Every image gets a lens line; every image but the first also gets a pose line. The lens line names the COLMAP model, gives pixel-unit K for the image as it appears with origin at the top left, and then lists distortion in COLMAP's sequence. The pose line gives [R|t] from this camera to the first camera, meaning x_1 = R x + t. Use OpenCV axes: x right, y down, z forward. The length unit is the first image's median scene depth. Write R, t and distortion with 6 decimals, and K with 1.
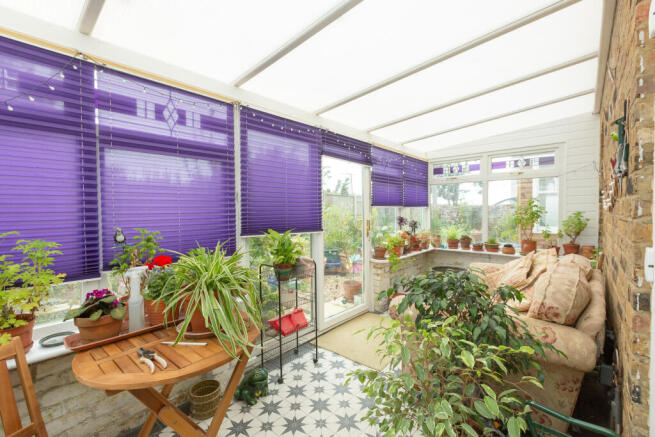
lens RADIAL K [[296.3, 0, 329.9], [0, 296.3, 214.8], [0, 0, 1]] dist [-0.000013, 0.000126]
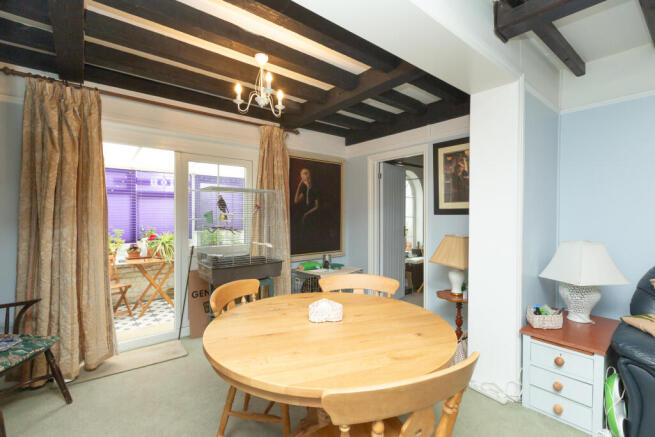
lens RADIAL K [[296.3, 0, 323.9], [0, 296.3, 215.5], [0, 0, 1]] dist [-0.000013, 0.000126]
pose [[0.986398, 0.009328, -0.164109, 1.548710], [-0.011723, 0.999838, -0.013630, -0.041664], [0.163956, 0.015369, 0.986348, -1.605126]]
